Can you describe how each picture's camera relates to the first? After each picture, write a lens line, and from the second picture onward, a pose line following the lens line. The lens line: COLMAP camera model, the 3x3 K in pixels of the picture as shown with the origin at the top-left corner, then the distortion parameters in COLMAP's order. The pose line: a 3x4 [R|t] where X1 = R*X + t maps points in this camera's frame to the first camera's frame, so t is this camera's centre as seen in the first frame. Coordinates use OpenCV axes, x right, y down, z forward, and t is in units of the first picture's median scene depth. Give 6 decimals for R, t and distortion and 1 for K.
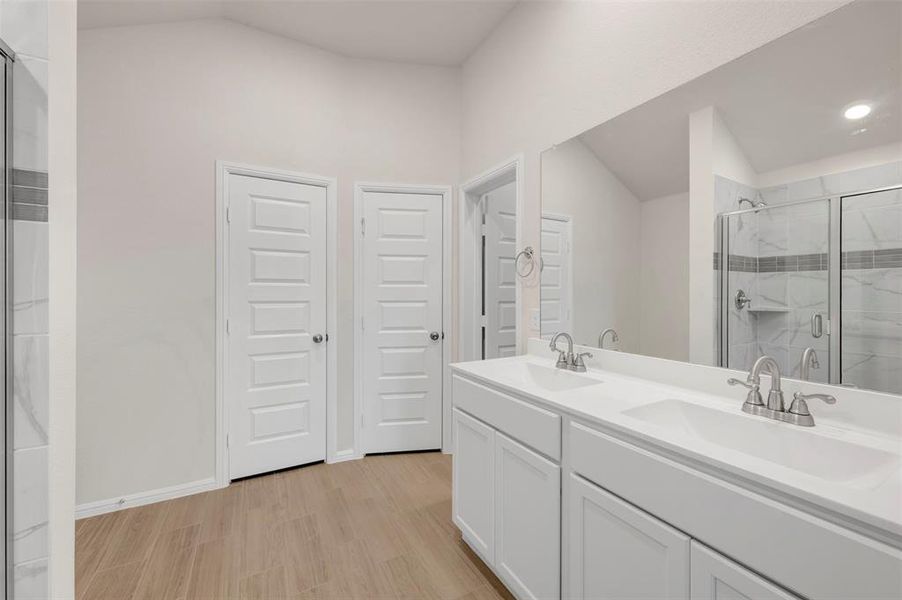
lens RADIAL K [[335.8, 0, 448.7], [0, 335.8, 296.1], [0, 0, 1]] dist [-0.000280, -0.000163]
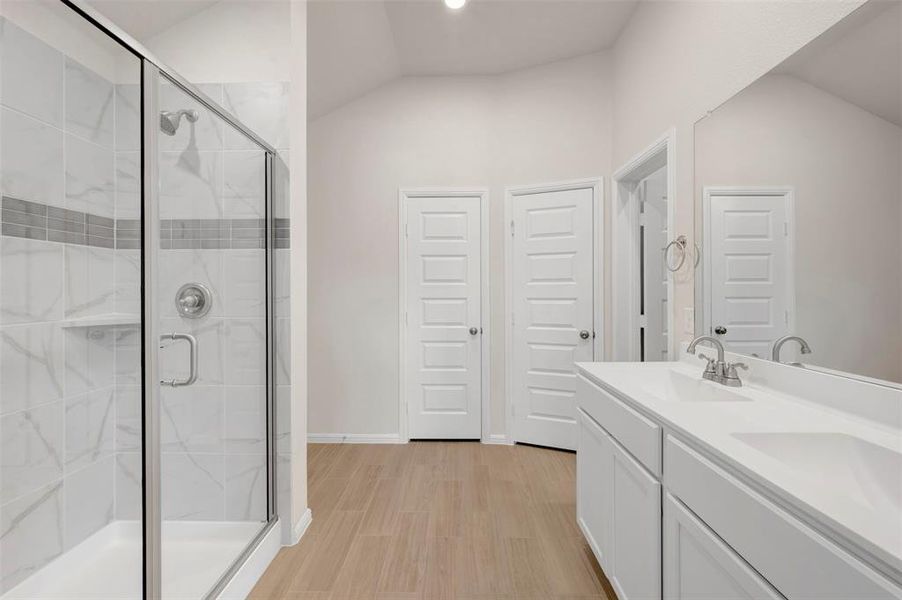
lens RADIAL K [[335.8, 0, 465.8], [0, 335.8, 294.0], [0, 0, 1]] dist [-0.000280, -0.000163]
pose [[0.880424, -0.001953, -0.474184, 0.161806], [0.001969, 0.999998, -0.000463, 0.001295], [0.474184, -0.000526, 0.880426, -0.016122]]
